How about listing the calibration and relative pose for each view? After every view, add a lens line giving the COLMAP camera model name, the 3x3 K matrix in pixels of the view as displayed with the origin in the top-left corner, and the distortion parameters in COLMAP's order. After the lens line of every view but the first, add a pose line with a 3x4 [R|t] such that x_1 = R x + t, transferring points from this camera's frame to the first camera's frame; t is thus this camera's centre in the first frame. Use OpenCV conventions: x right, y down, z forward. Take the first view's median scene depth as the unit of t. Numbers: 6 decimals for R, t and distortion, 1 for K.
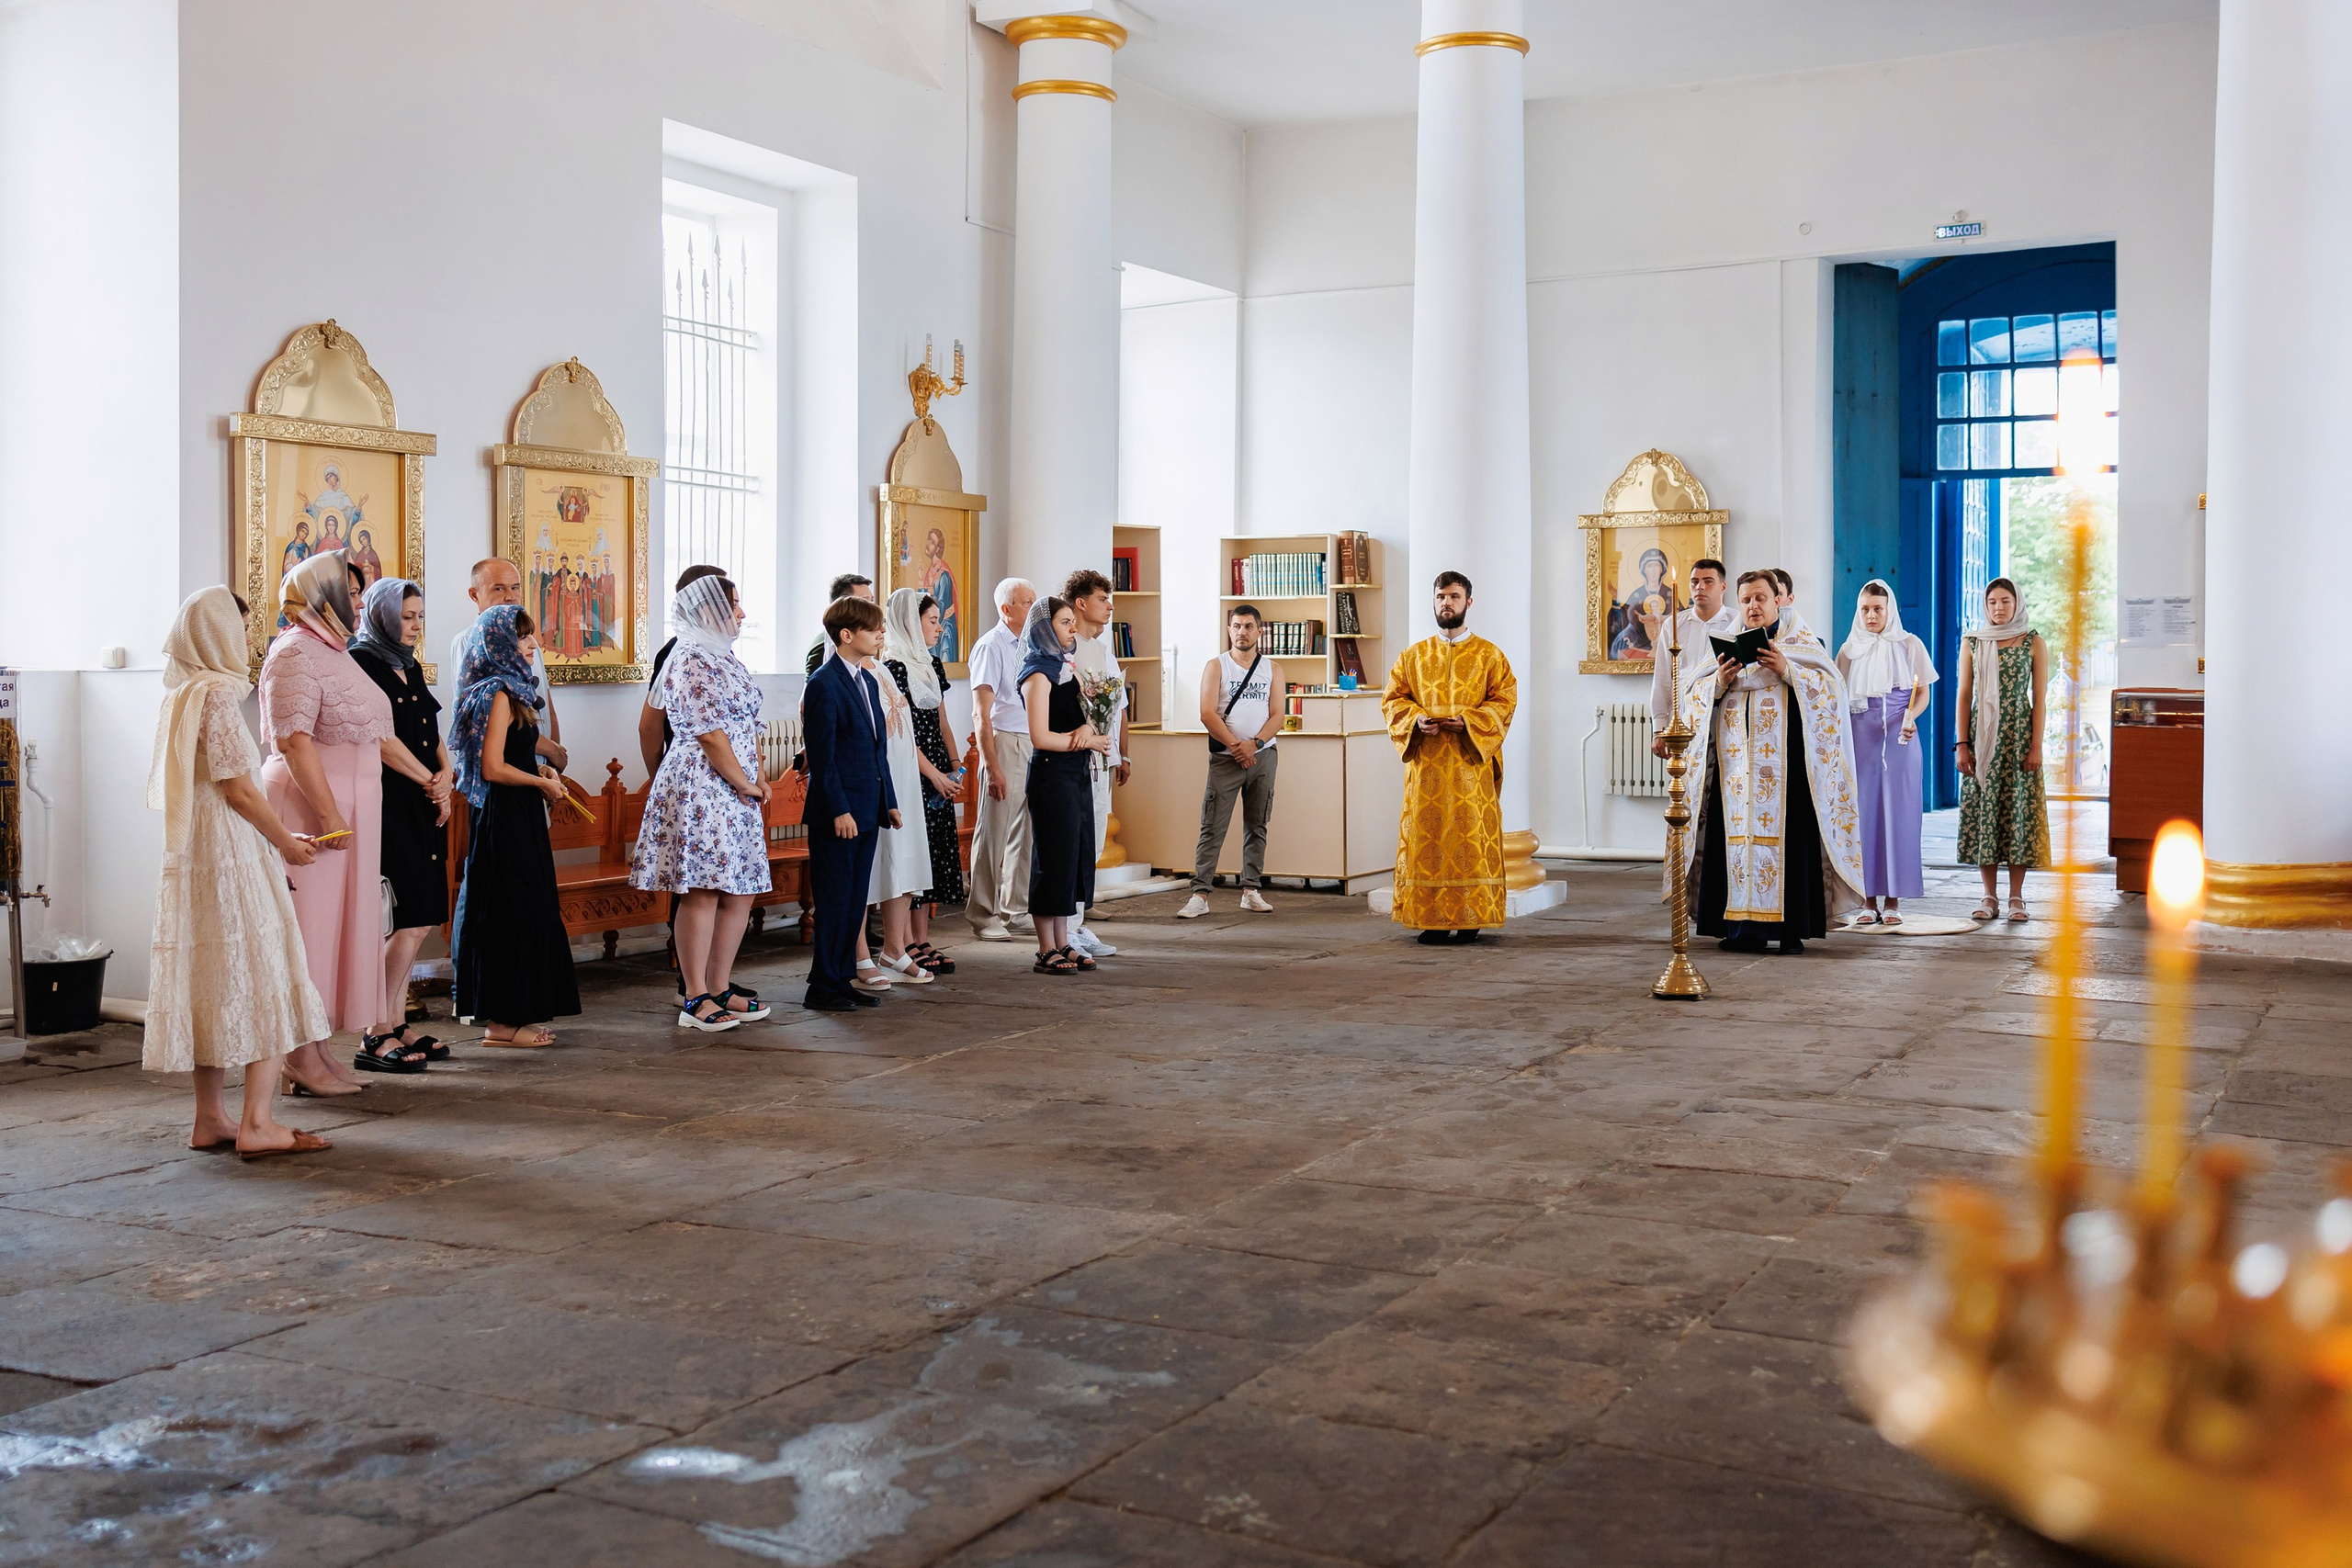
lens RADIAL K [[2488.3, 0, 1176.0], [0, 2488.3, 784.0], [0, 0, 1]] dist [0.053712, 0.008482]
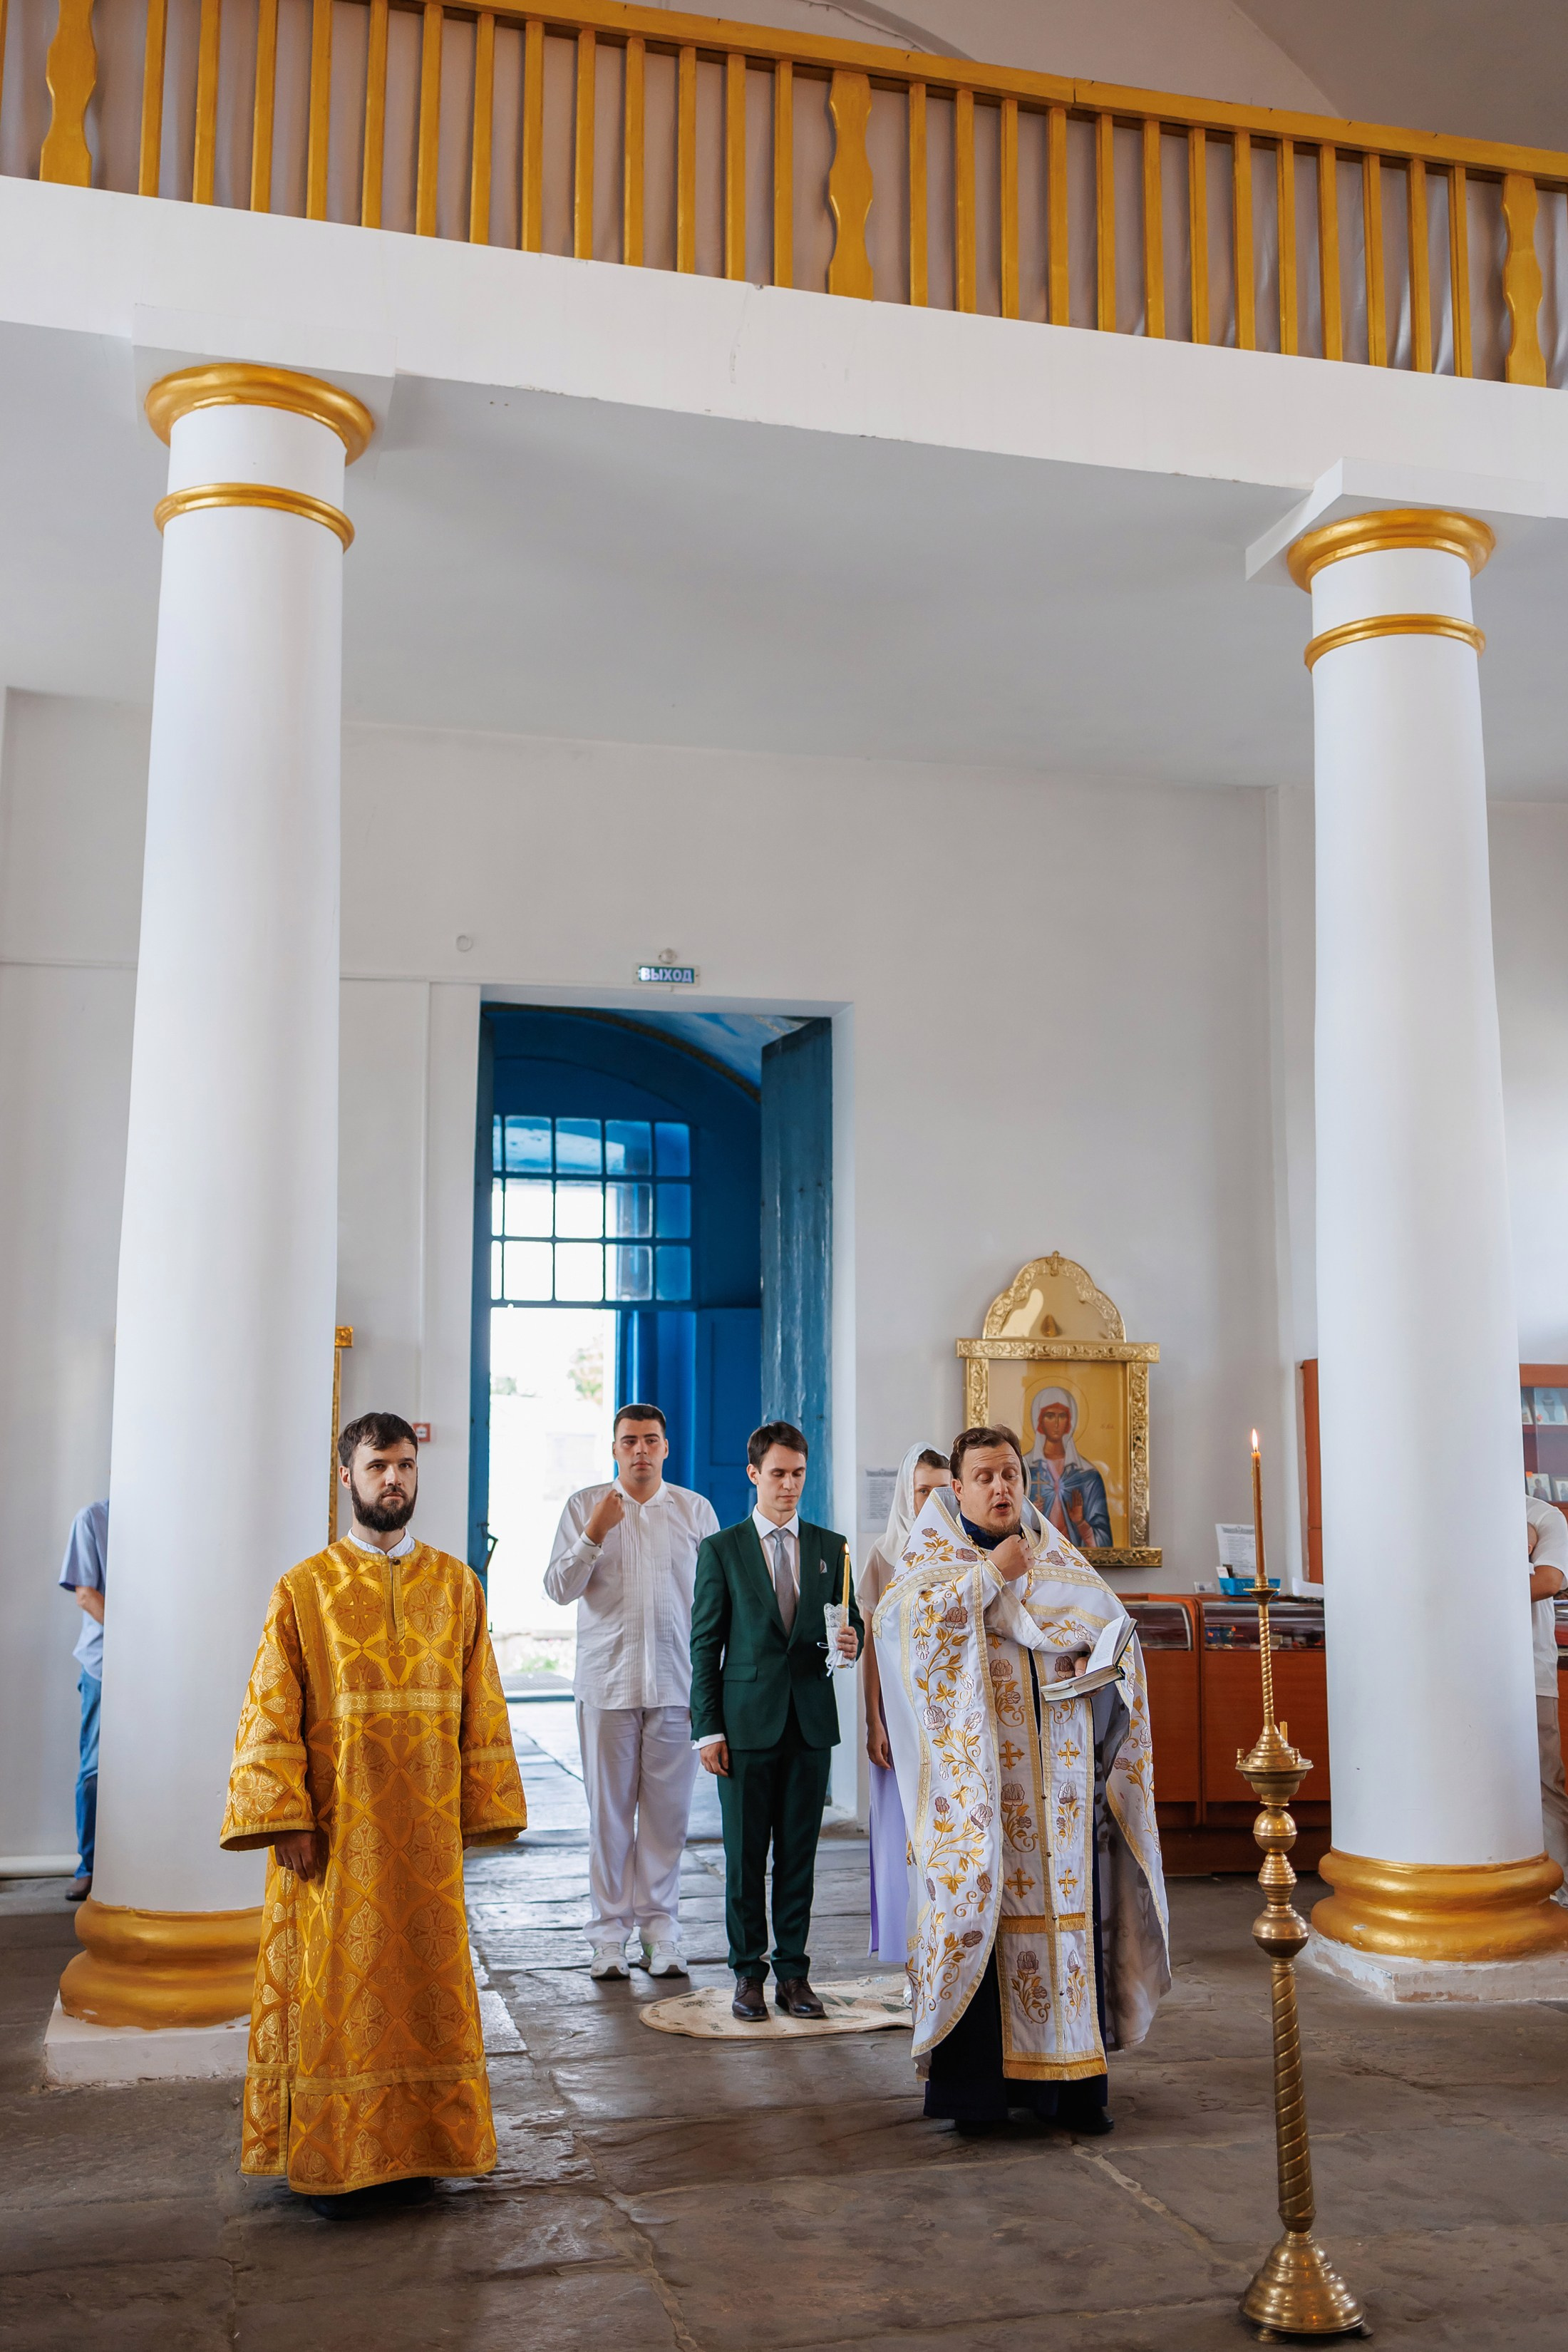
lens RADIAL K [[2488.5, 0, 784.0], [0, 2488.5, 1232.5], [0, 0, 1]] dist [0.053712, 0.008482]
pose [[0.781307, 0.061822, 0.621078, -0.149197], [0.040626, 0.987935, -0.149446, -0.042515], [-0.622824, 0.141995, 0.769369, 0.541311]]
